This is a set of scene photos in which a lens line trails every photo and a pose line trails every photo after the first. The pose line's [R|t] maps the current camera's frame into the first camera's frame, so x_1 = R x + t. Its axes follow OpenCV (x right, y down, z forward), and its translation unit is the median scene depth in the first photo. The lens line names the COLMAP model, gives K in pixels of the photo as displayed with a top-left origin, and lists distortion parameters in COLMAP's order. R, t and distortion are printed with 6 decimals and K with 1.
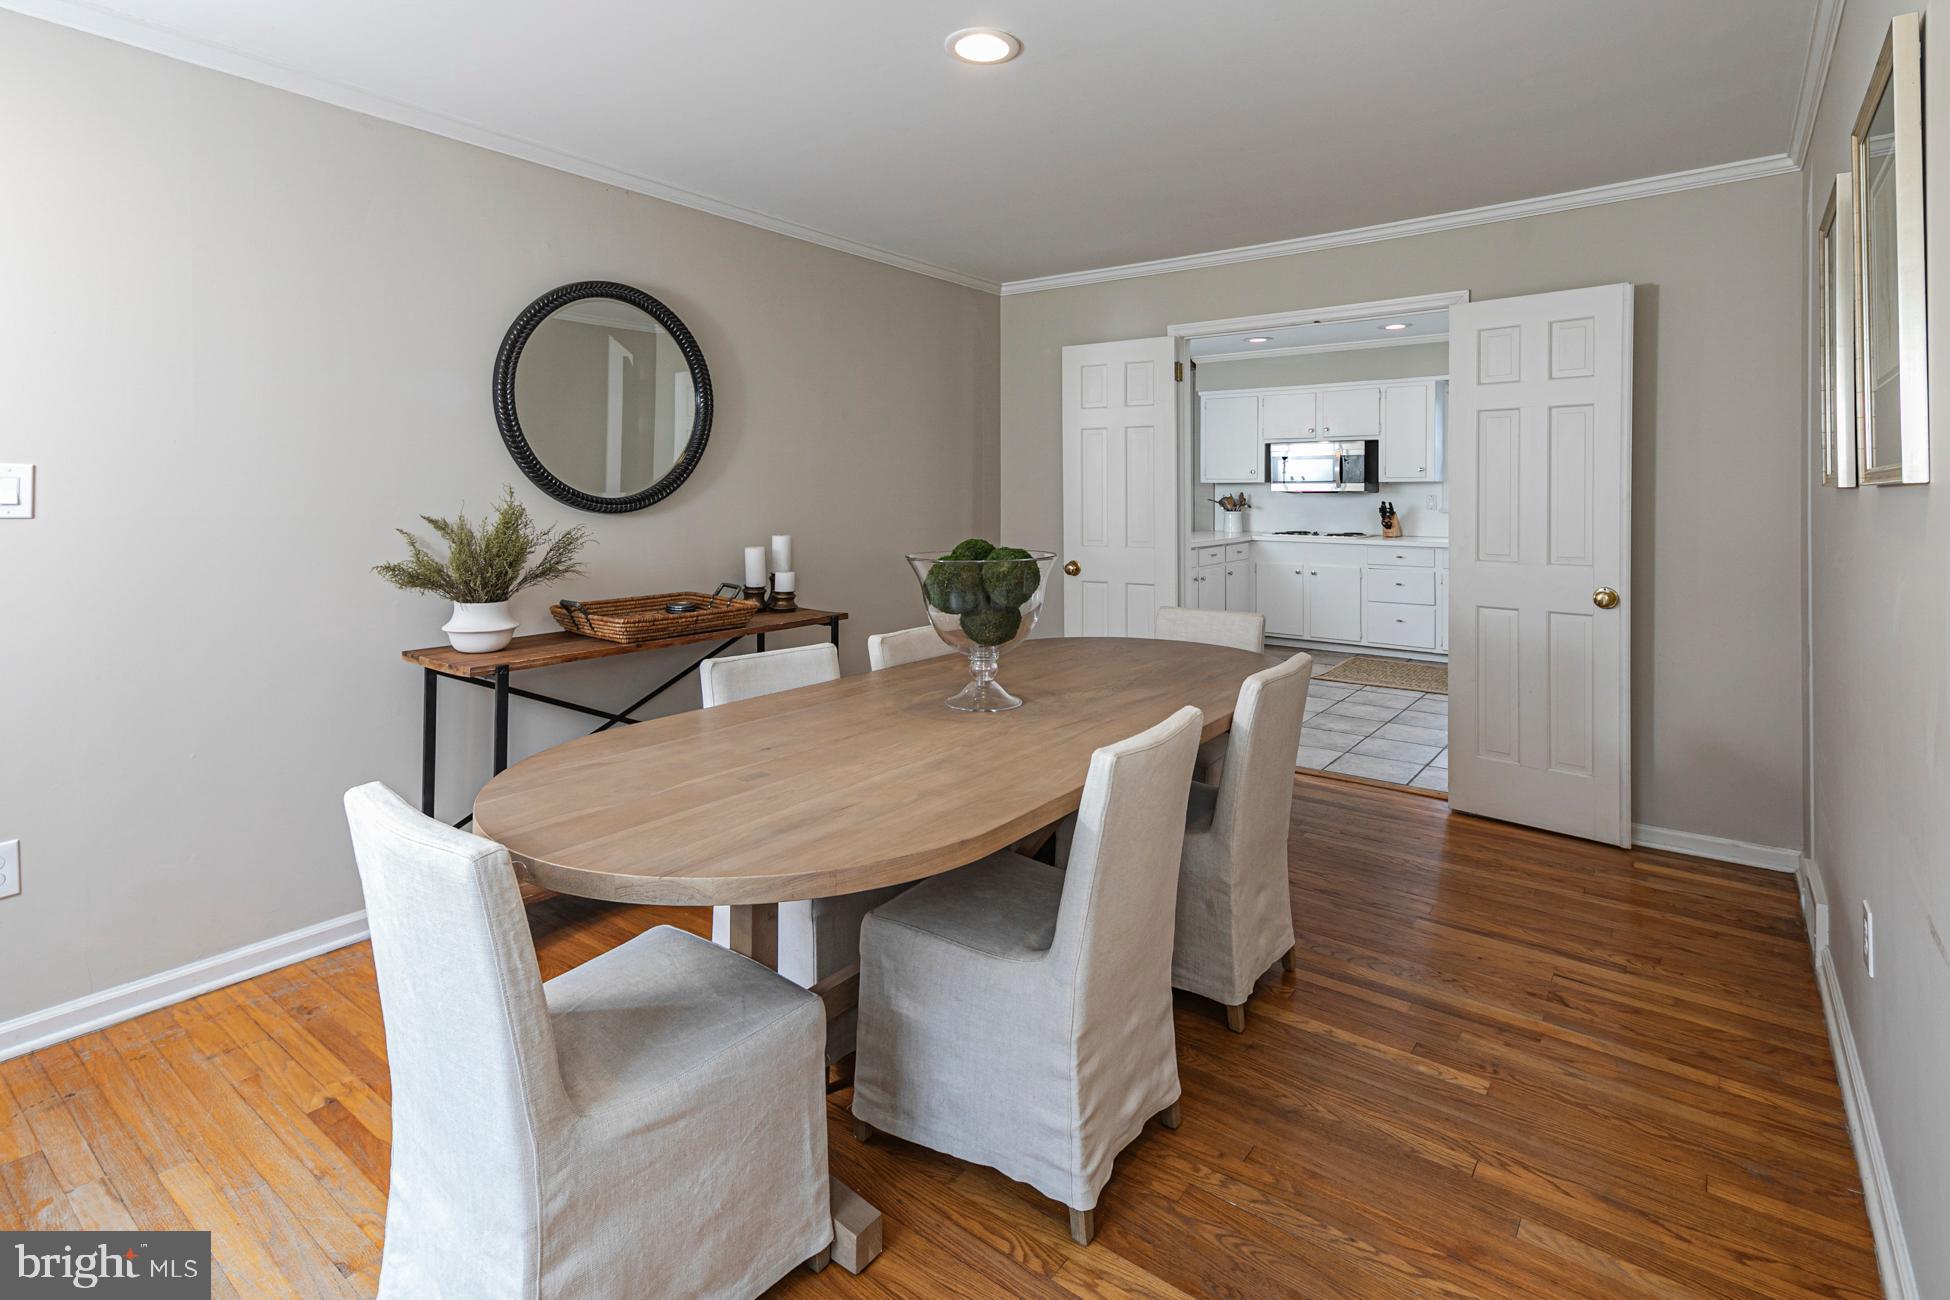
lens RADIAL K [[930.0, 0, 1004.6], [0, 930.0, 487.2], [0, 0, 1]] dist [0.033566, -0.006266]
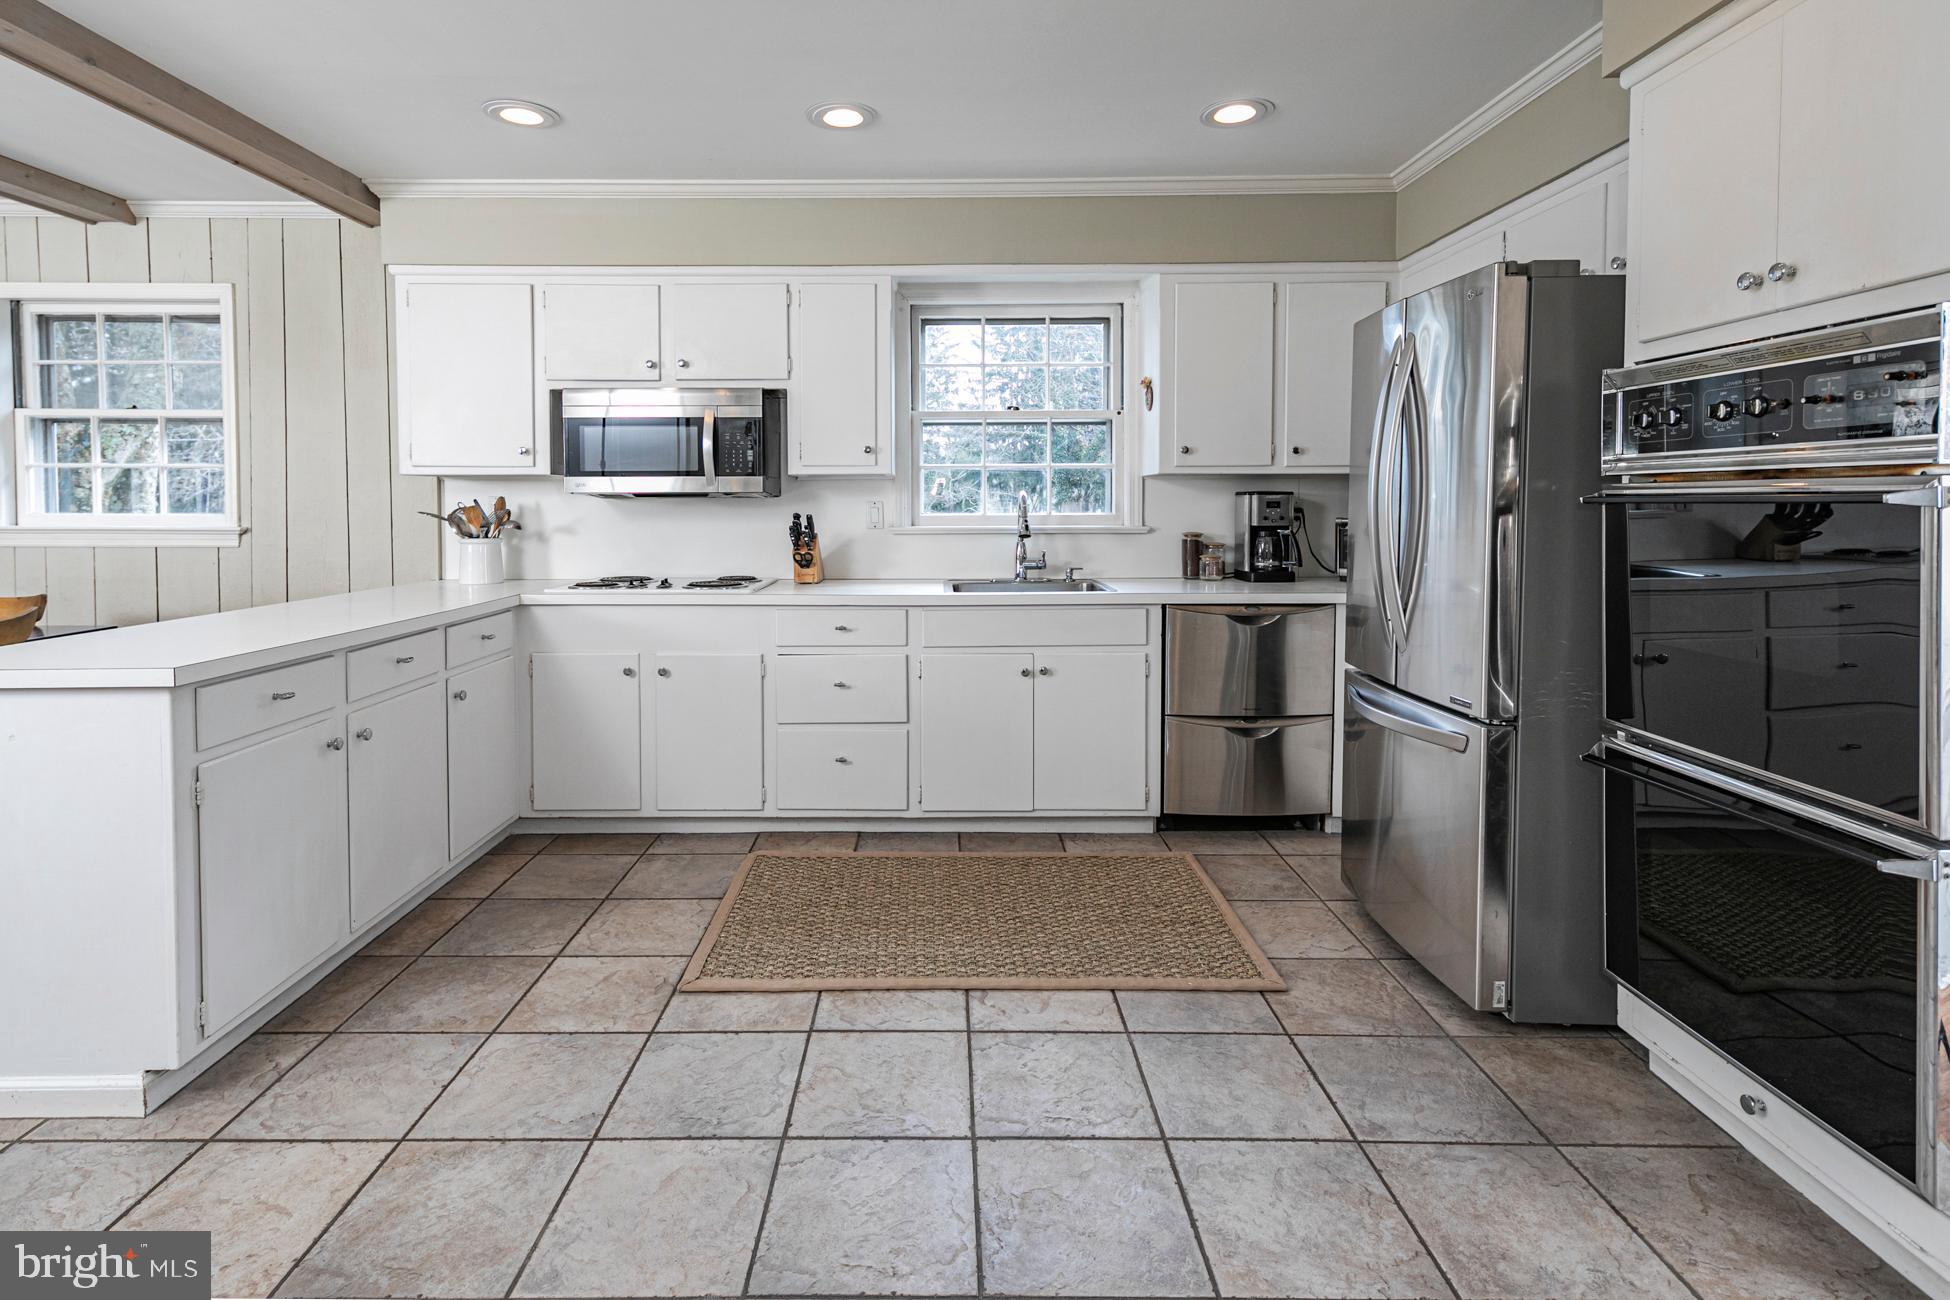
lens RADIAL K [[930.0, 0, 926.6], [0, 930.0, 557.0], [0, 0, 1]] dist [0.033566, -0.006266]
pose [[0.809916, -0.029891, 0.585784, 0.168677], [0.001142, 0.998779, 0.049387, 0.013751], [-0.586545, -0.039330, 0.808961, 0.553488]]
